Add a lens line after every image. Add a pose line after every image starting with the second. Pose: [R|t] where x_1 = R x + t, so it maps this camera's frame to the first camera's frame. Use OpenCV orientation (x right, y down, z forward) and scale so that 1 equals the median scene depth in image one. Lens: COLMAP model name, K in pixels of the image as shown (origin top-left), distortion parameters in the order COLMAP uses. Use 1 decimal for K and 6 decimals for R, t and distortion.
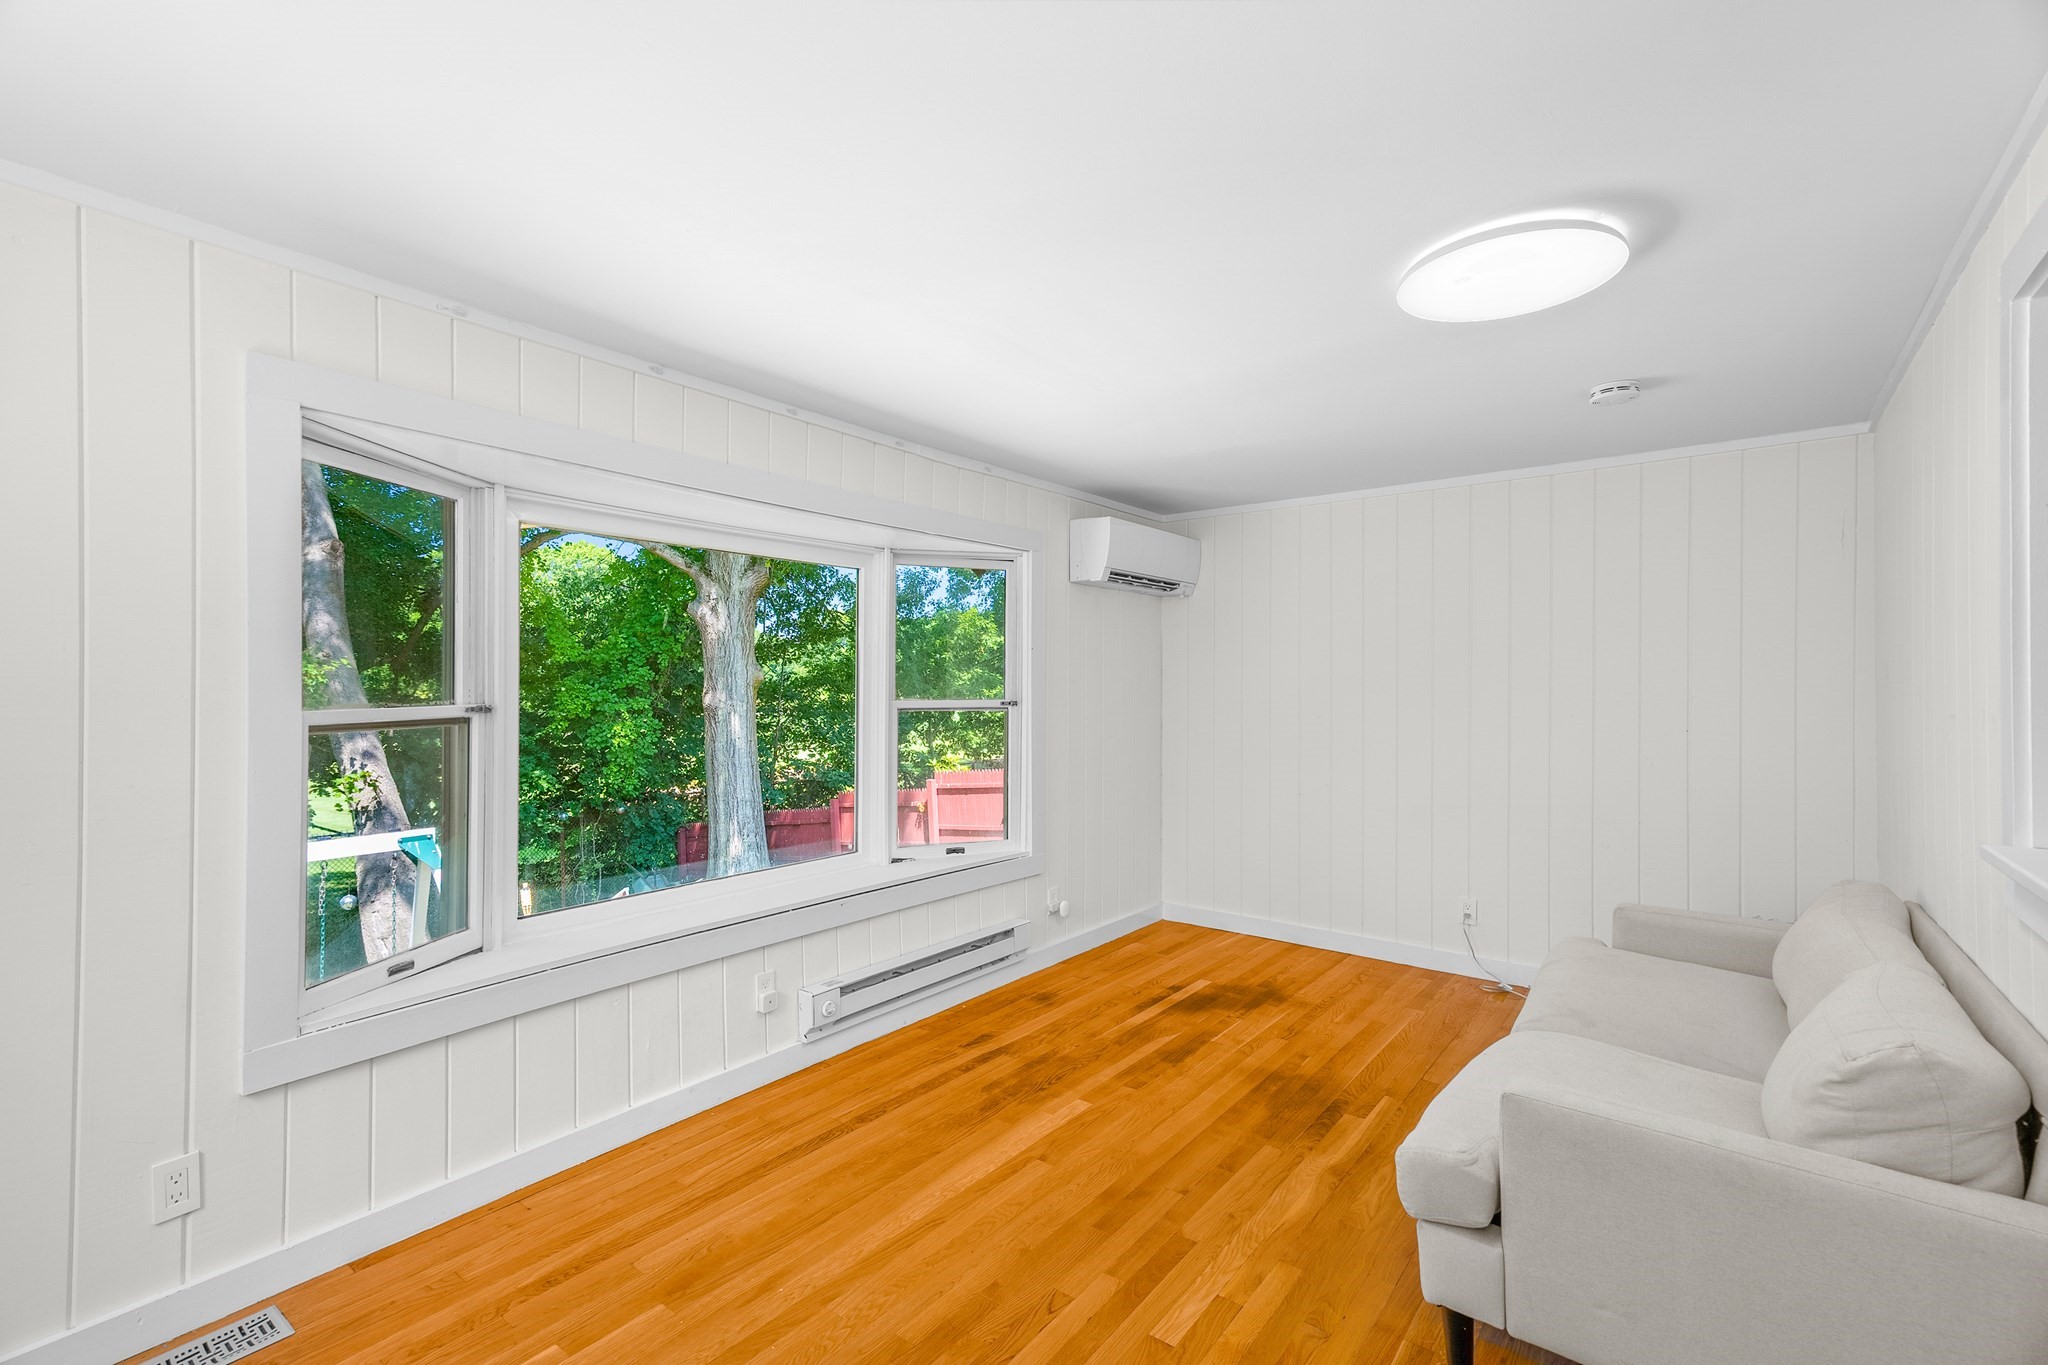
lens RADIAL K [[901.4, 0, 1026.2], [0, 901.4, 676.6], [0, 0, 1]] dist [0.021539, -0.000061]
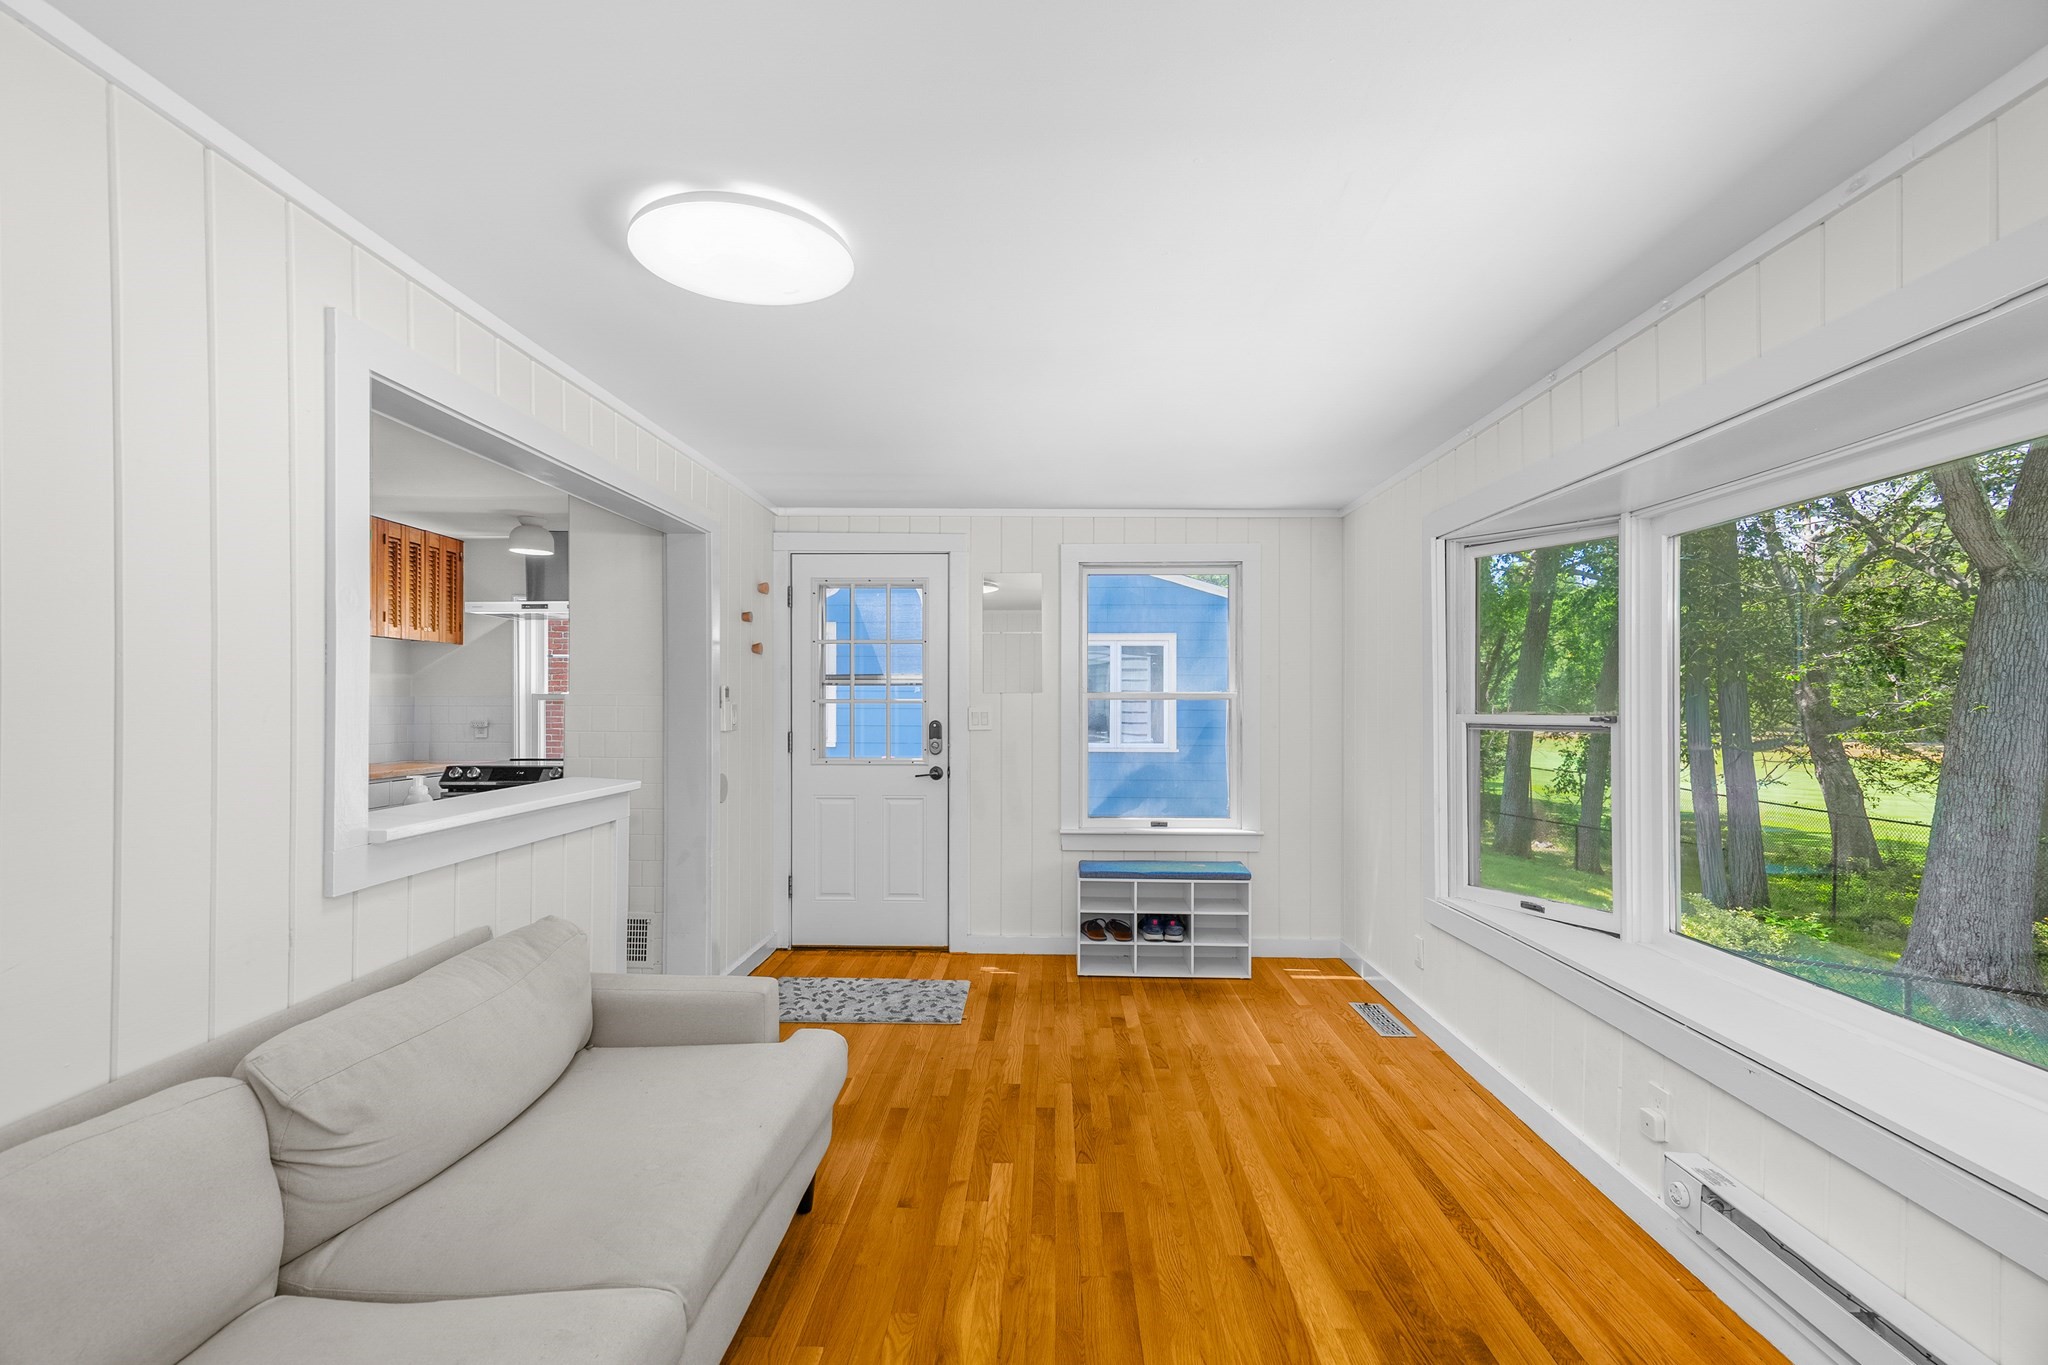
lens RADIAL K [[923.8, 0, 1013.0], [0, 923.8, 703.3], [0, 0, 1]] dist [0.023478, 0.000577]
pose [[-0.821391, -0.001203, -0.570364, 0.689754], [0.004052, 0.999960, -0.007944, 0.022524], [0.570351, -0.008836, -0.821354, 1.585365]]
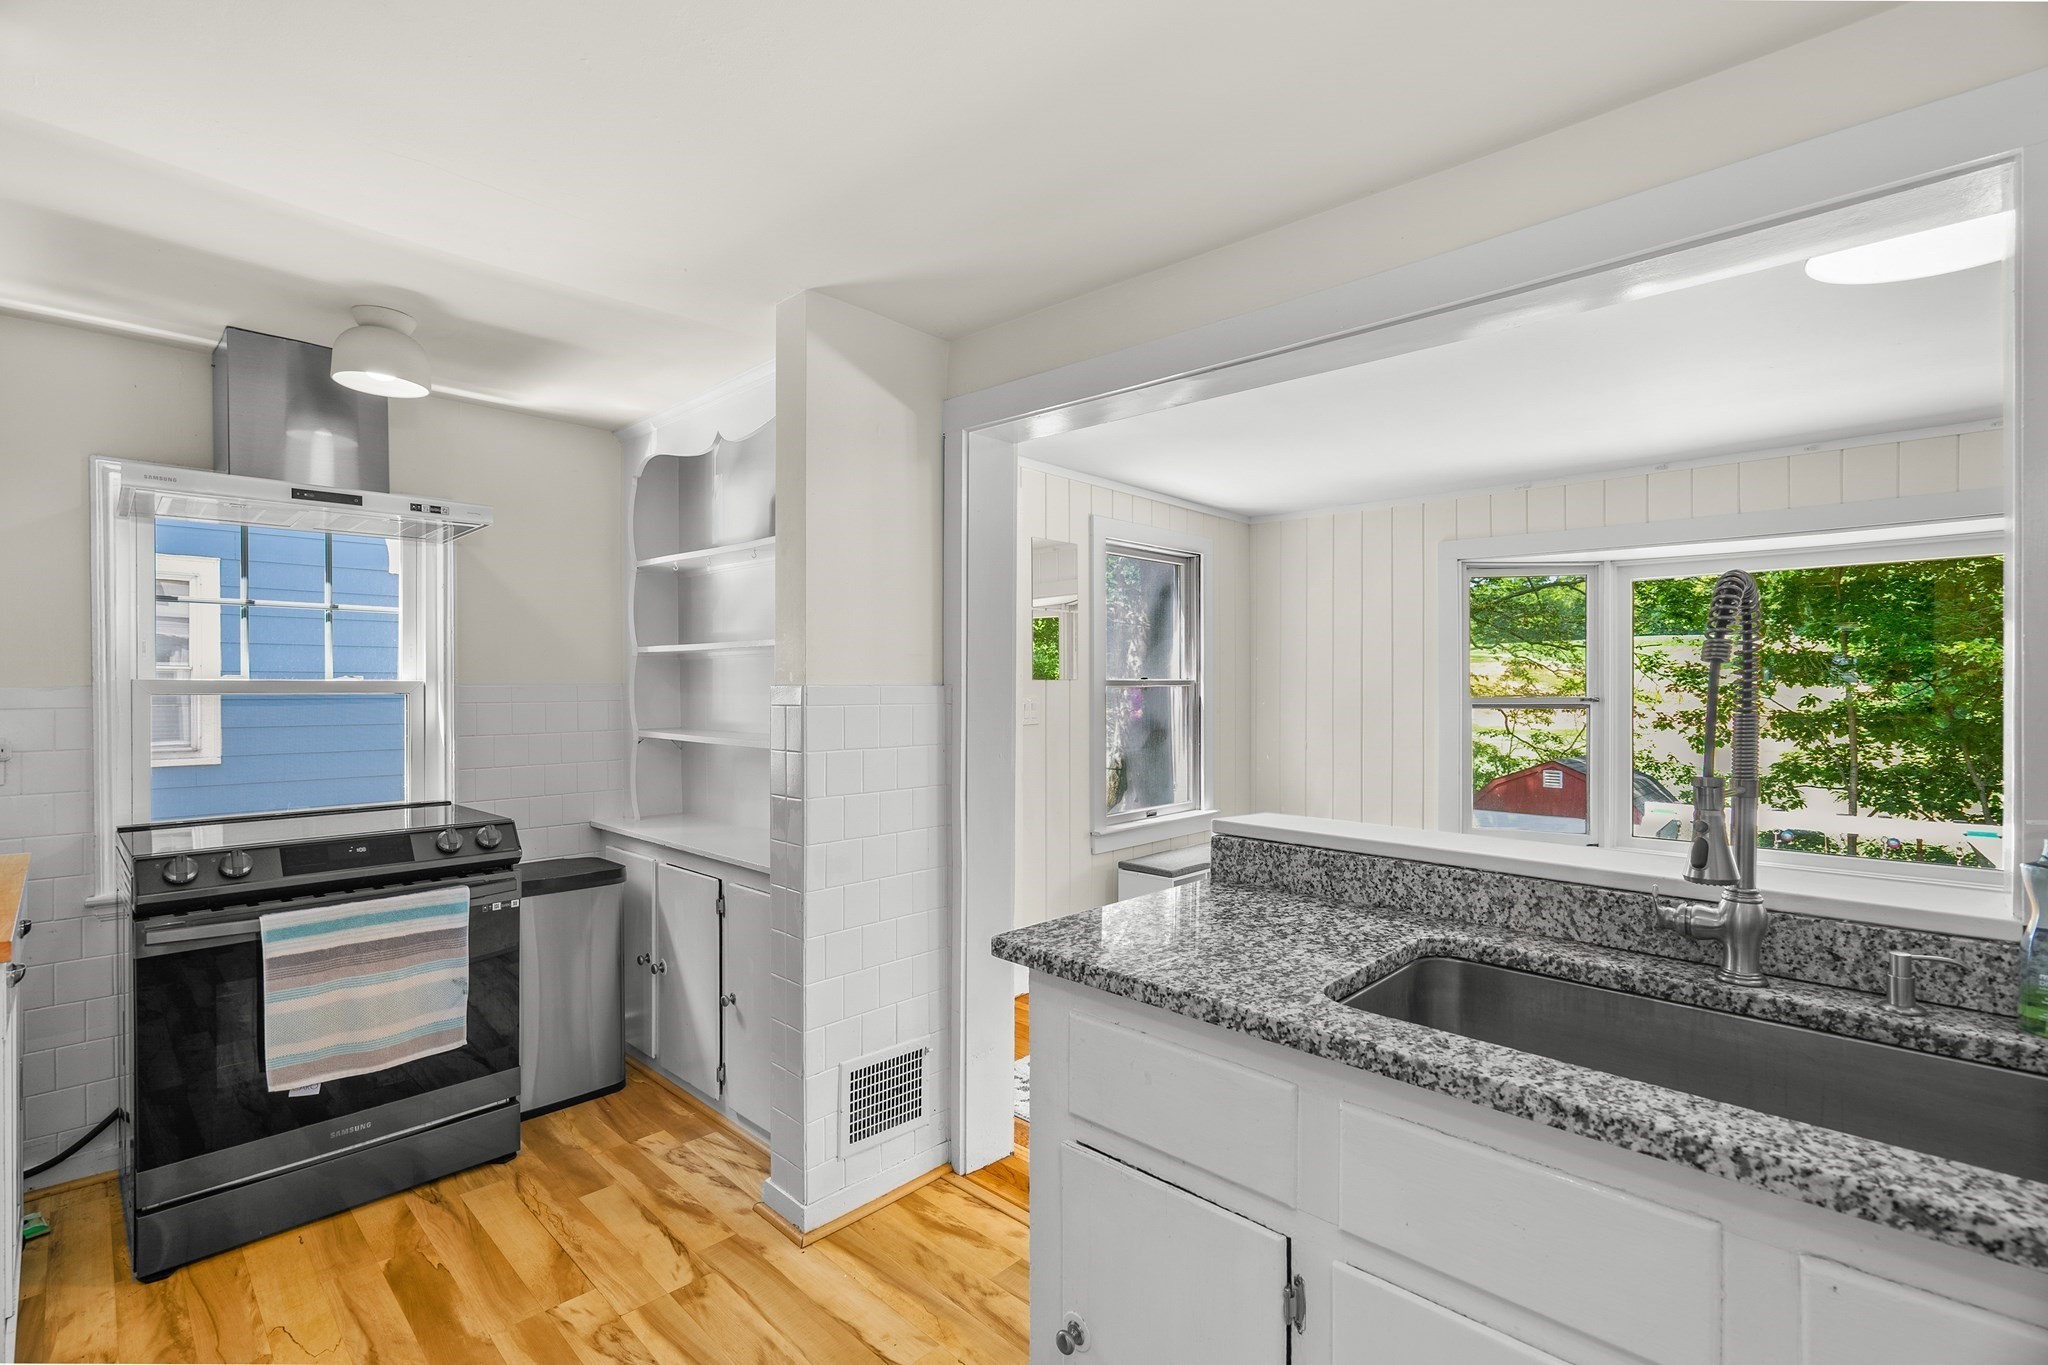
lens RADIAL K [[926.9, 0, 1024.2], [0, 926.9, 687.5], [0, 0, 1]] dist [-0.003630, 0.000239]
pose [[-0.114822, 0.005594, -0.993370, 1.254034], [0.014410, 0.999888, 0.003965, -0.006190], [0.993282, -0.013859, -0.114890, 0.162850]]
